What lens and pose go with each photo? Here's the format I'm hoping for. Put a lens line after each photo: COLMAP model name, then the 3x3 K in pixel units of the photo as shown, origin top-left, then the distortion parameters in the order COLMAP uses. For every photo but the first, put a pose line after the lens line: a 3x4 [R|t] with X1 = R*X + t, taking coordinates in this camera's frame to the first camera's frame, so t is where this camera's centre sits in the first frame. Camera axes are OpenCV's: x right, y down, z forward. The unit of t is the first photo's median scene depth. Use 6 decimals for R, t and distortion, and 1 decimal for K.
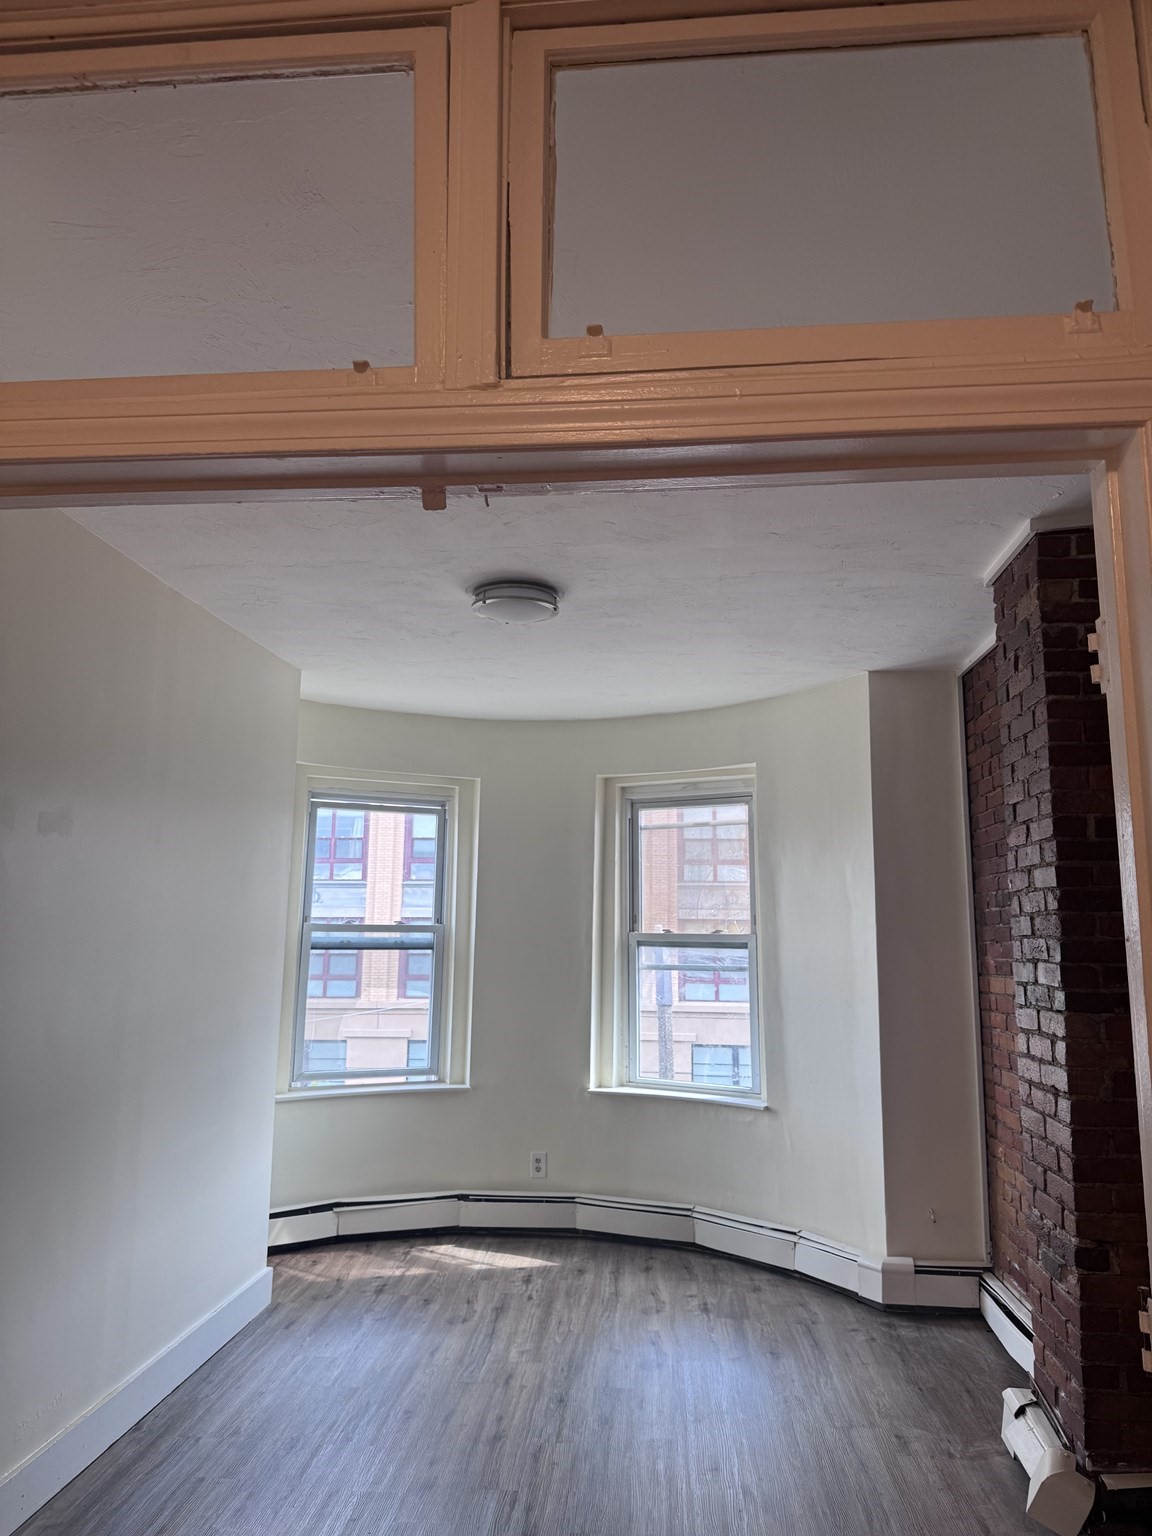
lens RADIAL K [[1107.0, 0, 580.1], [0, 1107.0, 771.3], [0, 0, 1]] dist [0.033154, -0.036550]
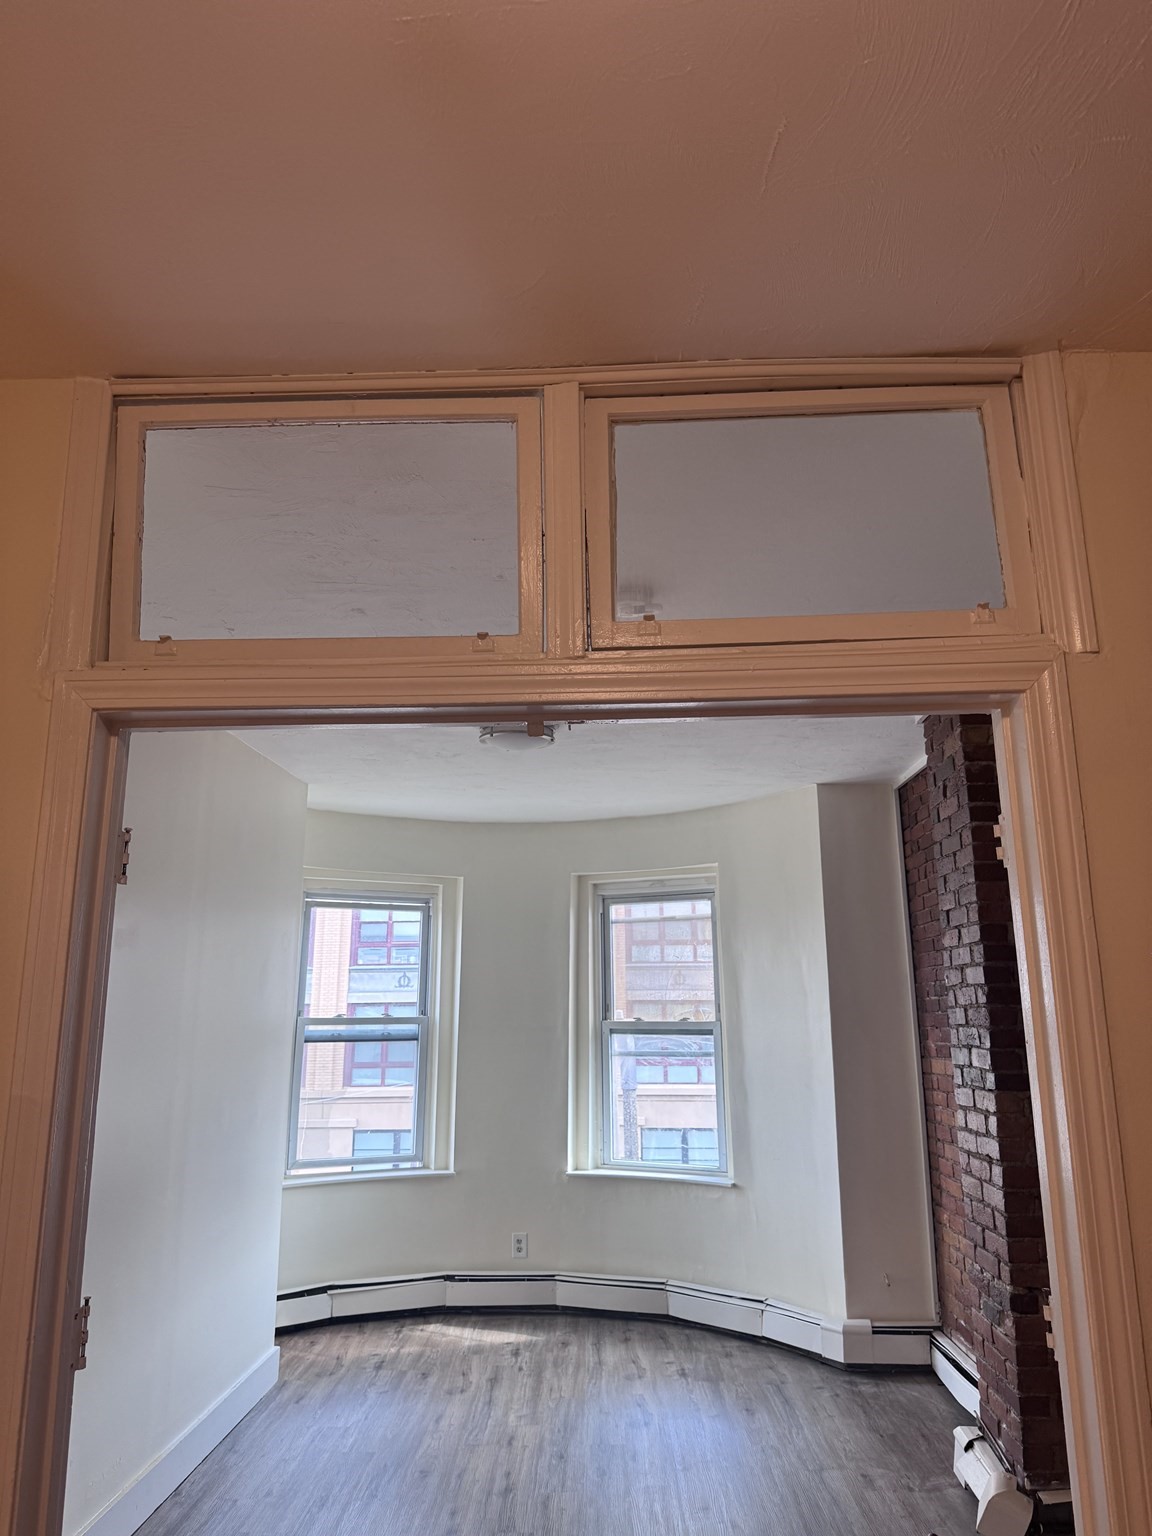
lens RADIAL K [[1109.9, 0, 576.0], [0, 1109.9, 768.0], [0, 0, 1]] dist [0.036763, -0.041996]
pose [[0.998639, -0.002686, 0.052083, -0.050783], [0.006416, 0.997414, -0.071578, -0.031592], [-0.051756, 0.071815, 0.996074, -0.132517]]
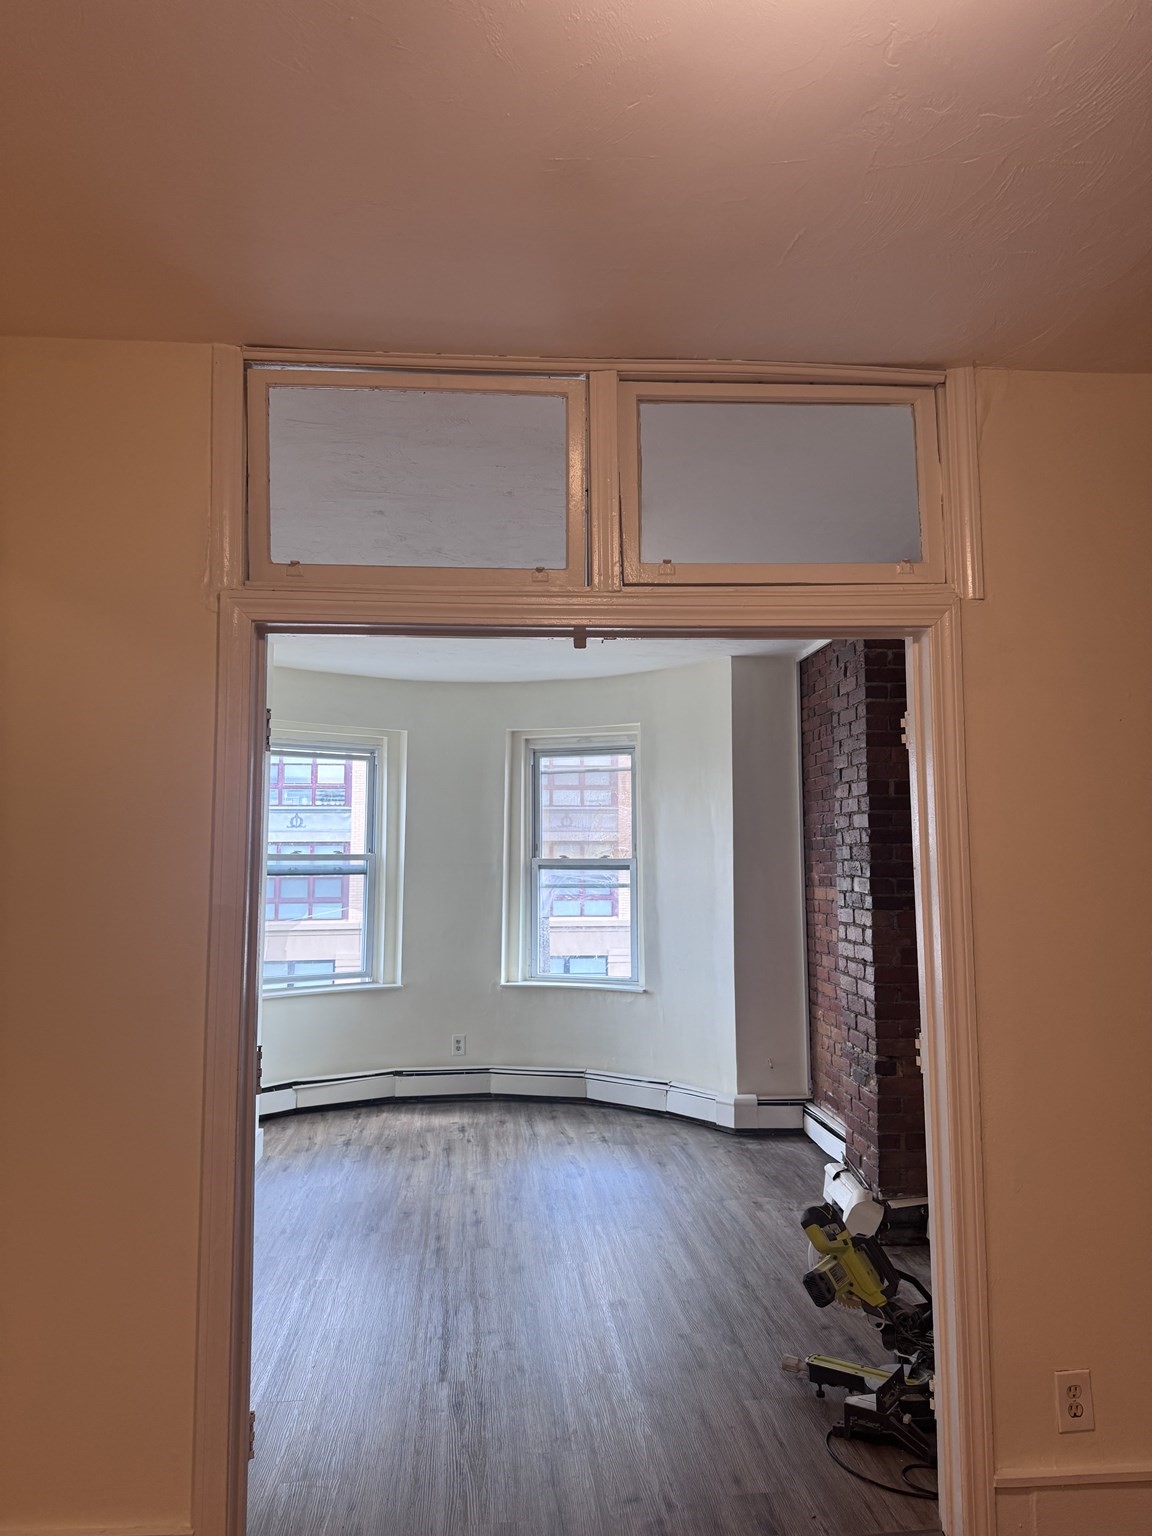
lens RADIAL K [[1100.8, 0, 576.0], [0, 1100.8, 768.0], [0, 0, 1]] dist [0.158154, -0.255176]
pose [[0.986736, 0.000734, 0.162329, -0.146578], [-0.011992, 0.997587, 0.068386, -0.052959], [-0.161887, -0.069426, 0.984364, -0.291124]]
